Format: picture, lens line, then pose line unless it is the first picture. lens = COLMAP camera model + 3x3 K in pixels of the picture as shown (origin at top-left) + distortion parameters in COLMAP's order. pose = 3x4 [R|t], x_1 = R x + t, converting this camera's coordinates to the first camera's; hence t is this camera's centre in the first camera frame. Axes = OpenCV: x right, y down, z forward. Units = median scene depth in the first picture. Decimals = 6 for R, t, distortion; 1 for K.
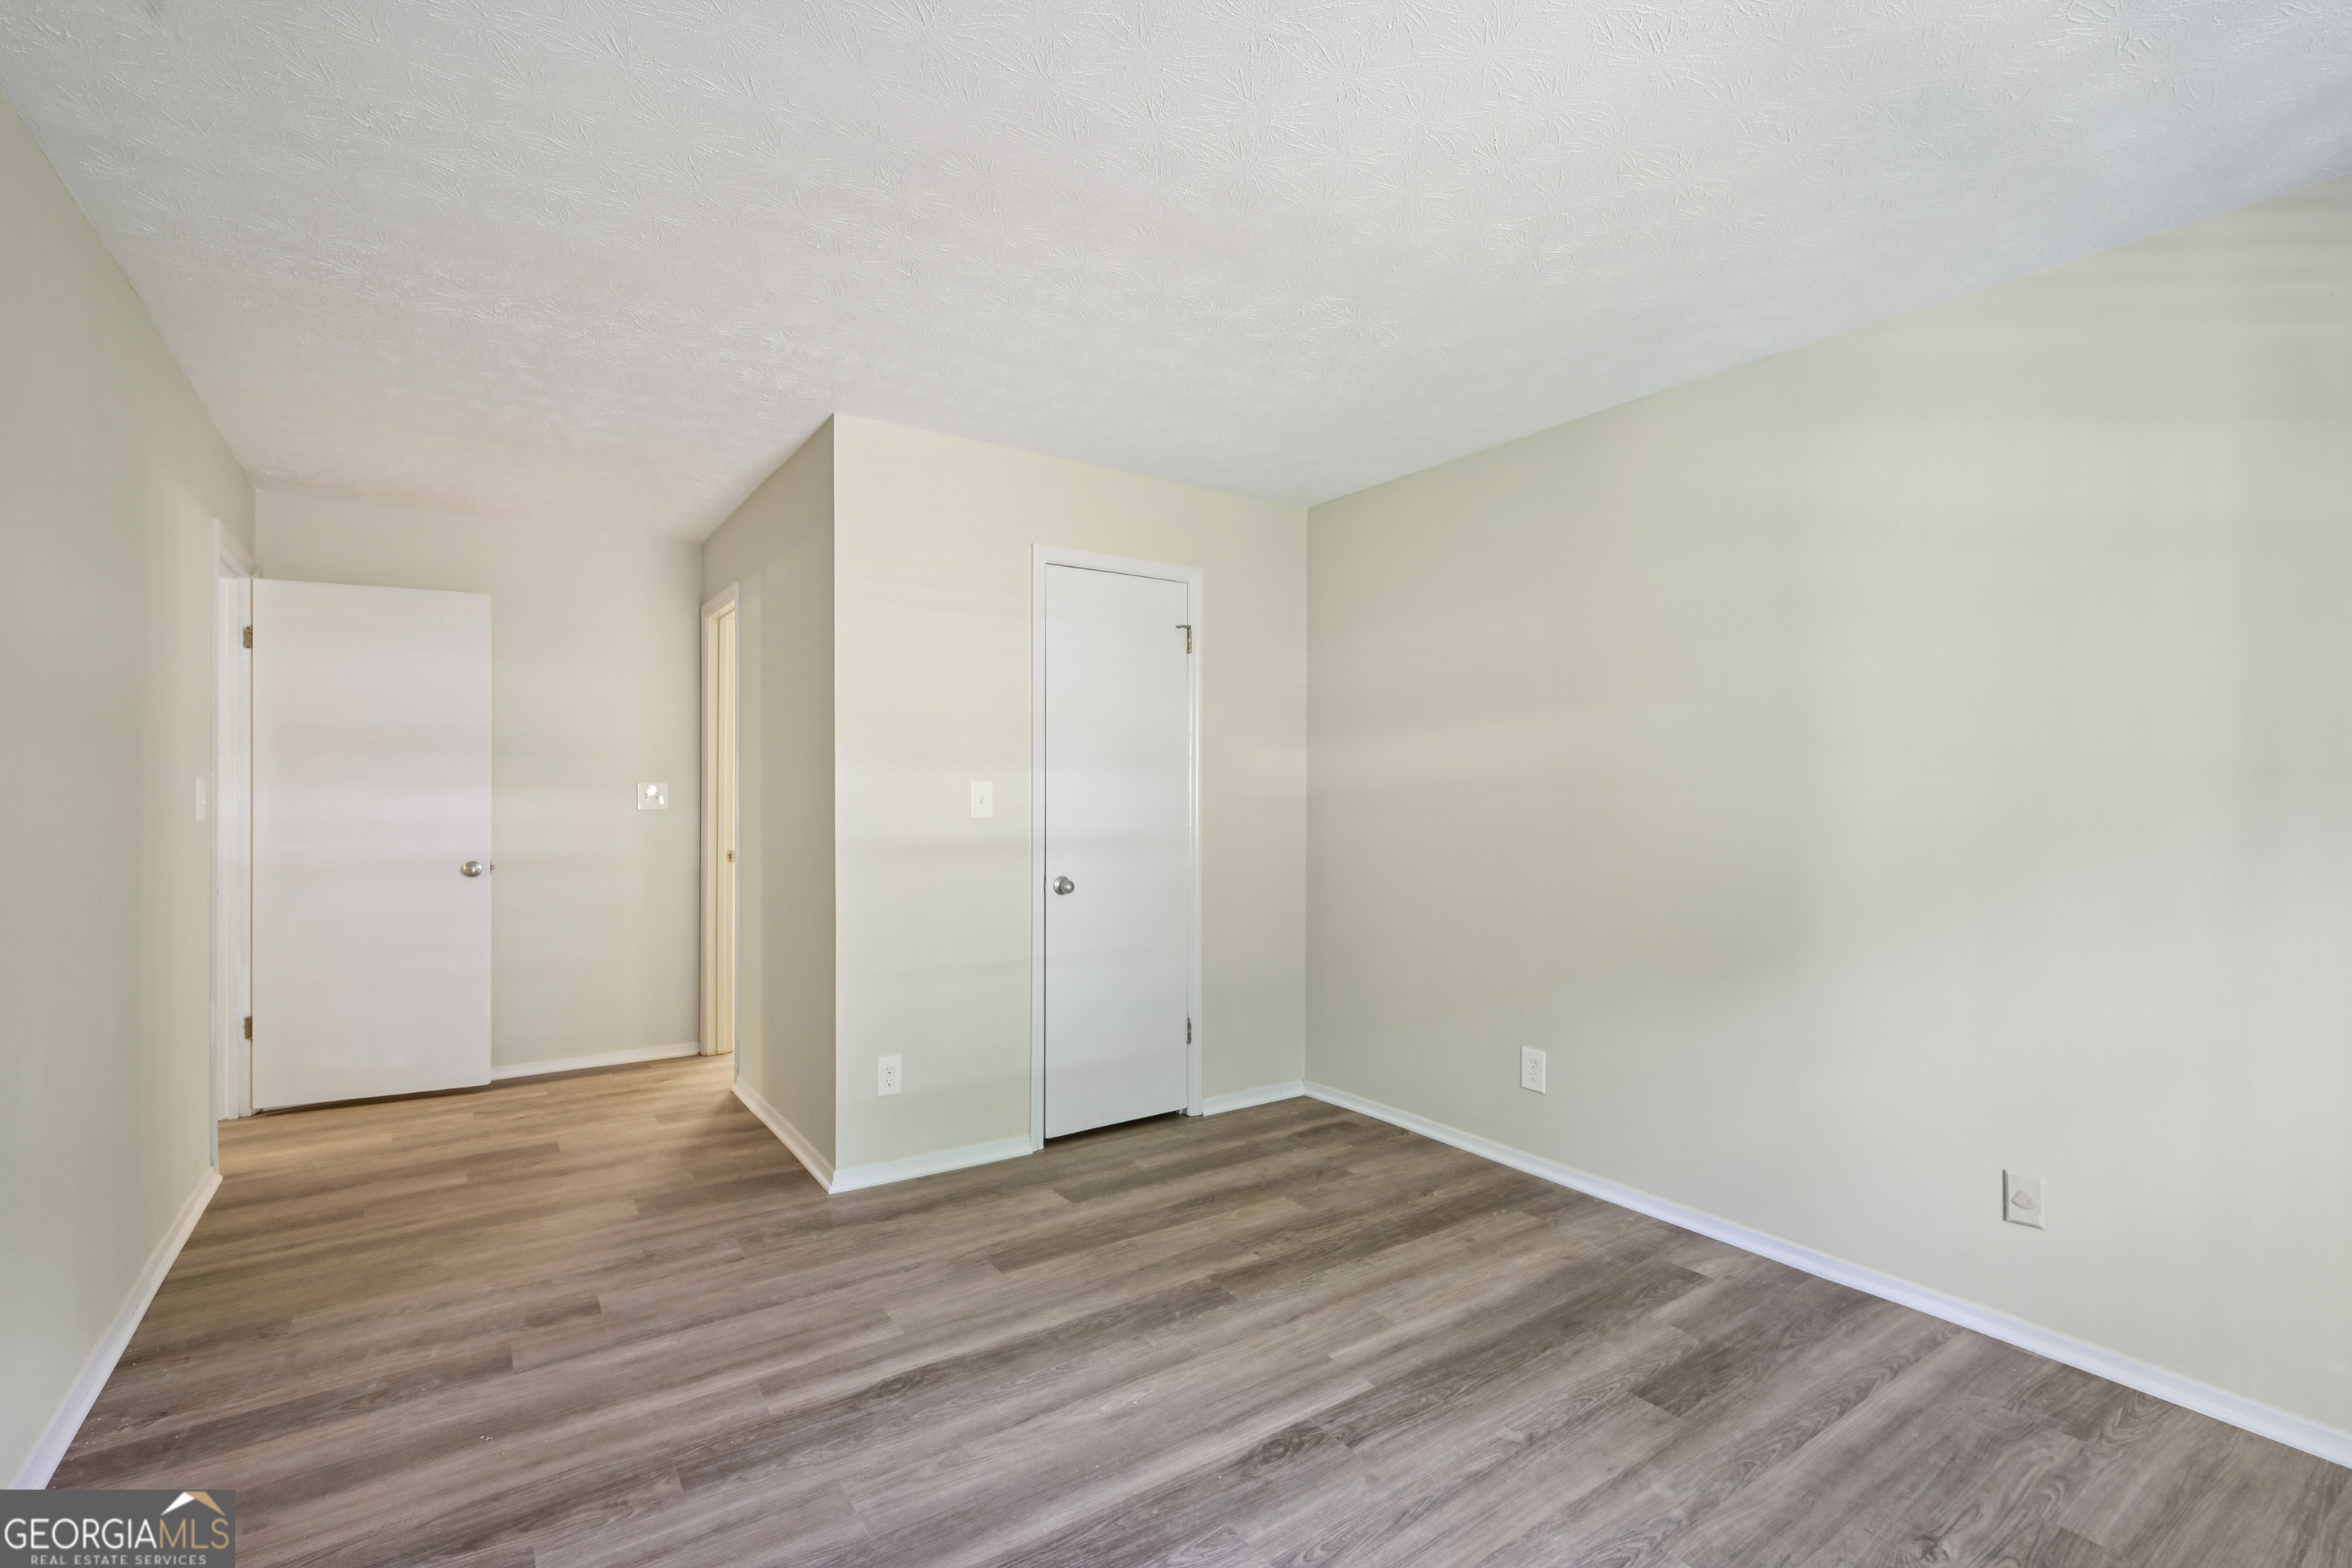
lens RADIAL K [[1070.7, 0, 1177.2], [0, 1070.7, 782.9], [0, 0, 1]] dist [-0.001518, 0.001751]
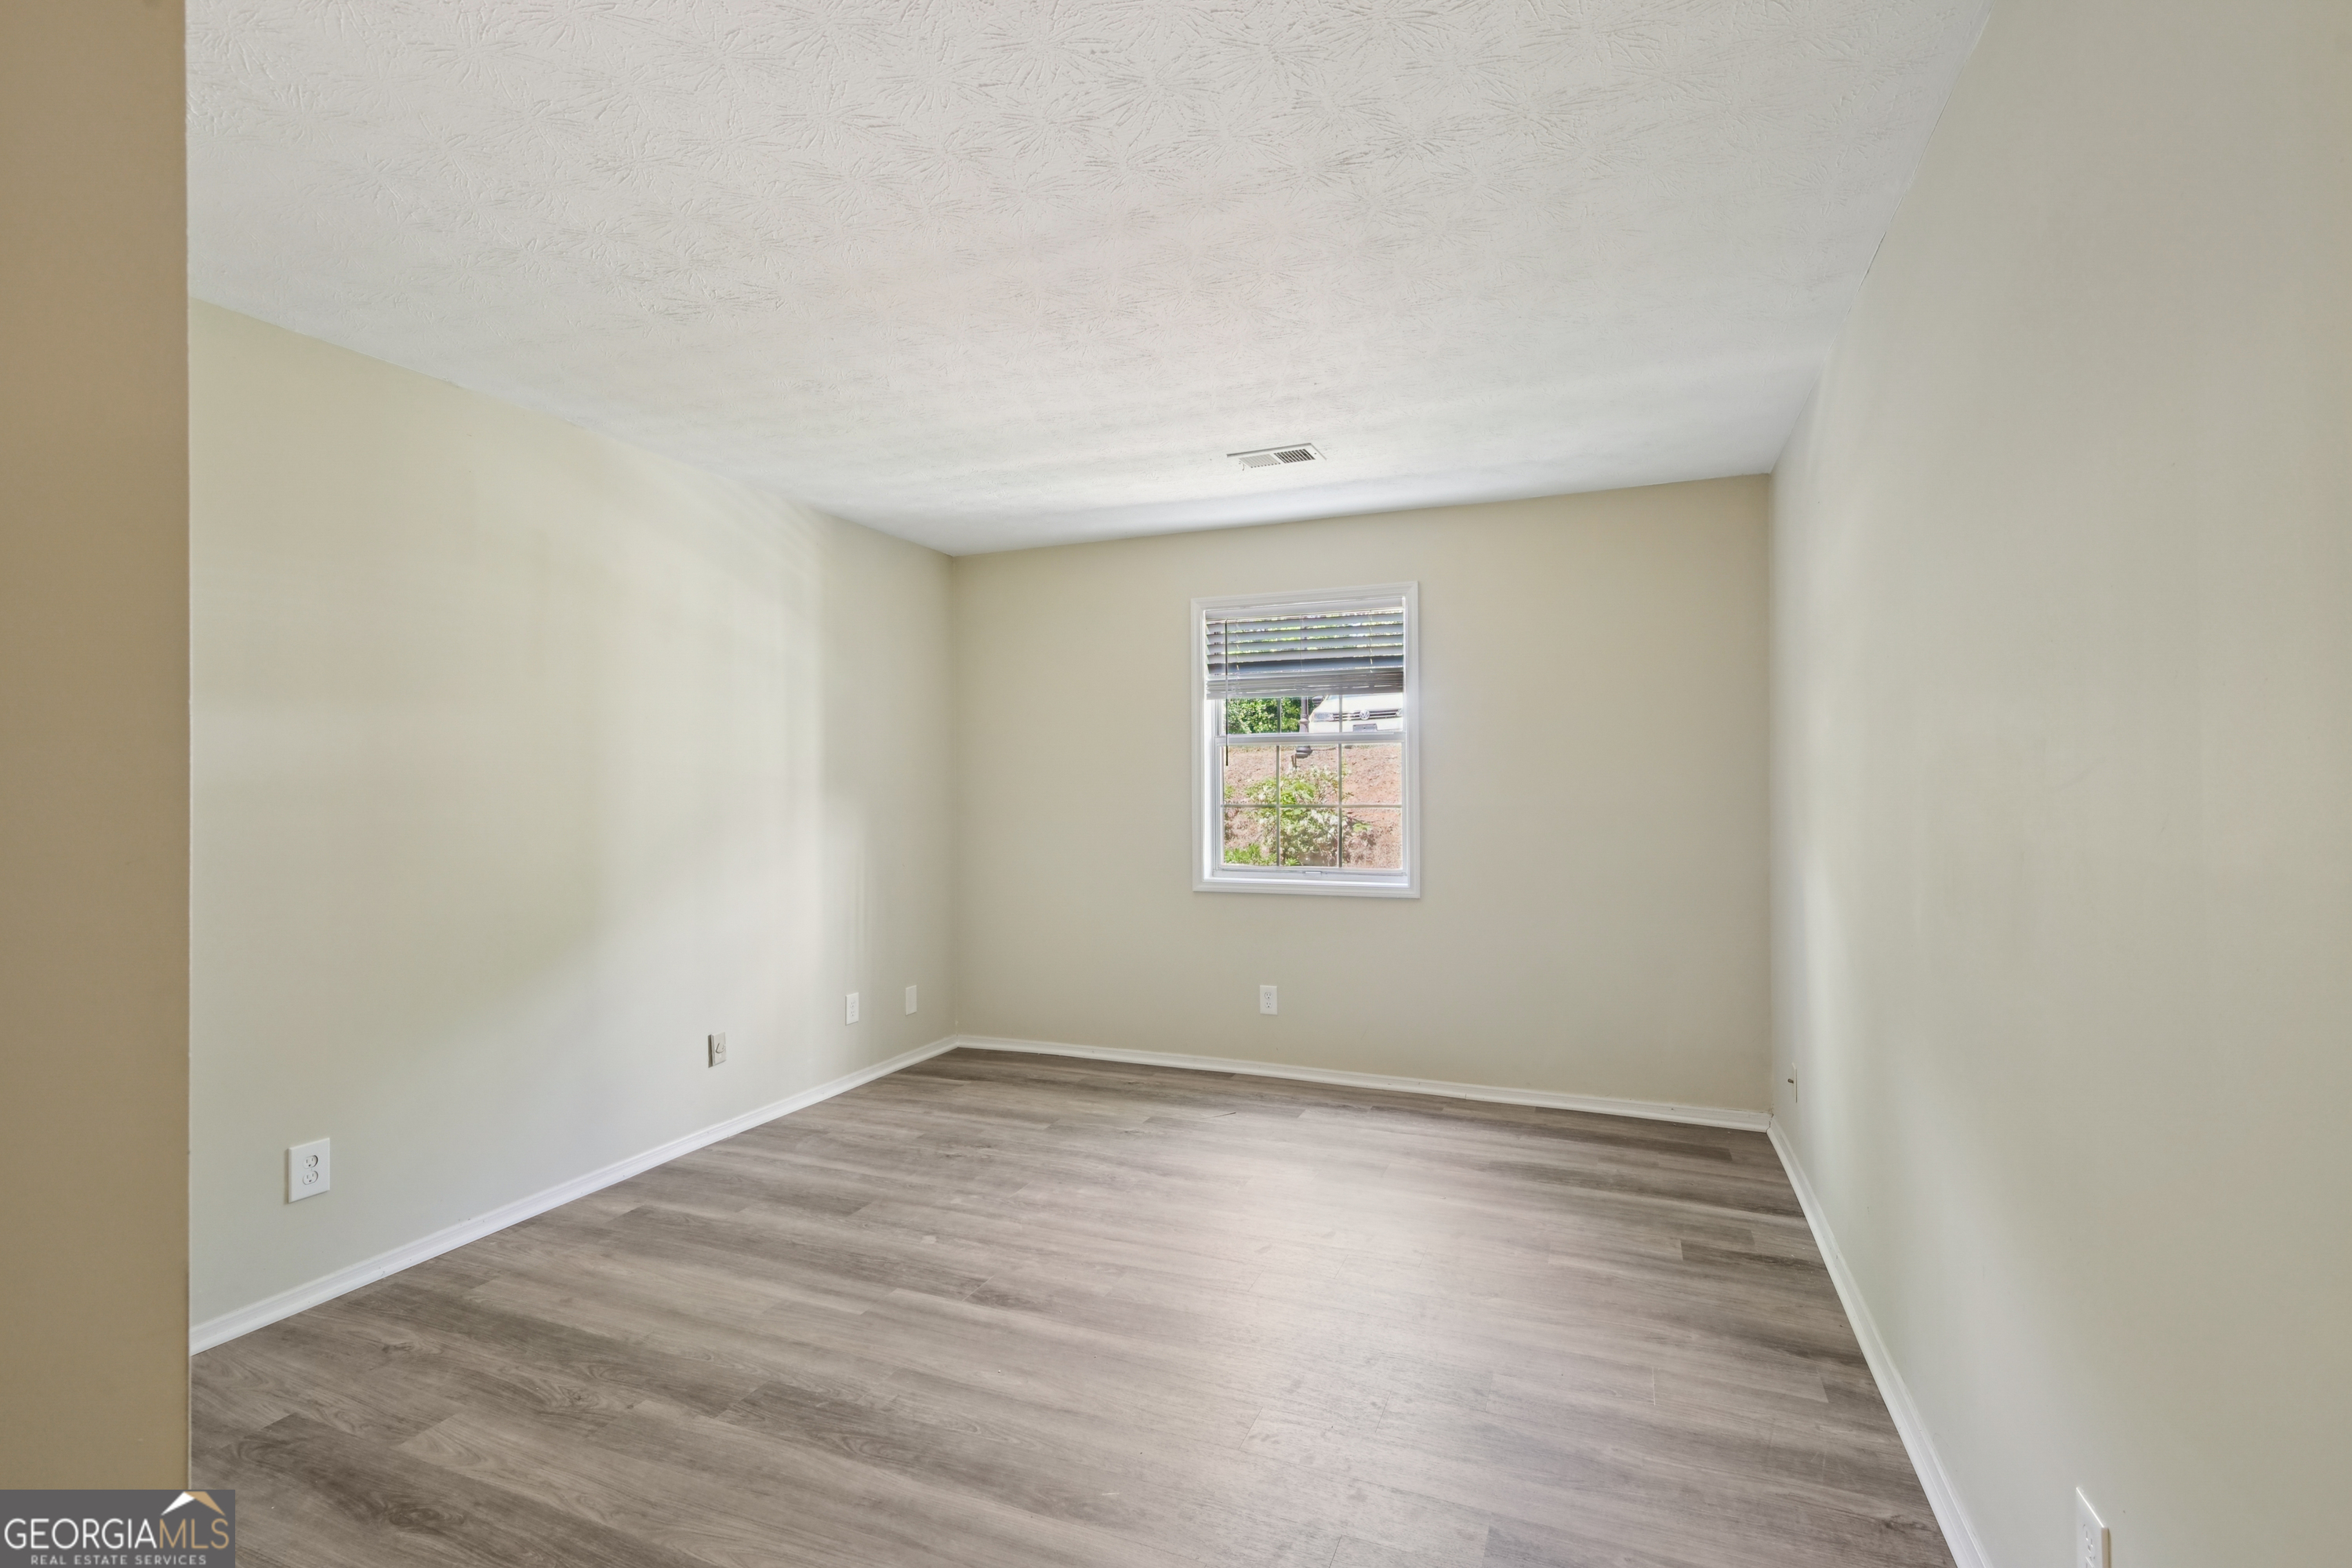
lens RADIAL K [[1070.7, 0, 1189.7], [0, 1070.7, 778.9], [0, 0, 1]] dist [-0.001518, 0.001751]
pose [[-0.557030, 0.004308, 0.830481, -0.908598], [0.004664, 0.999987, -0.002059, -0.008517], [-0.830479, 0.002727, -0.557043, 1.259676]]
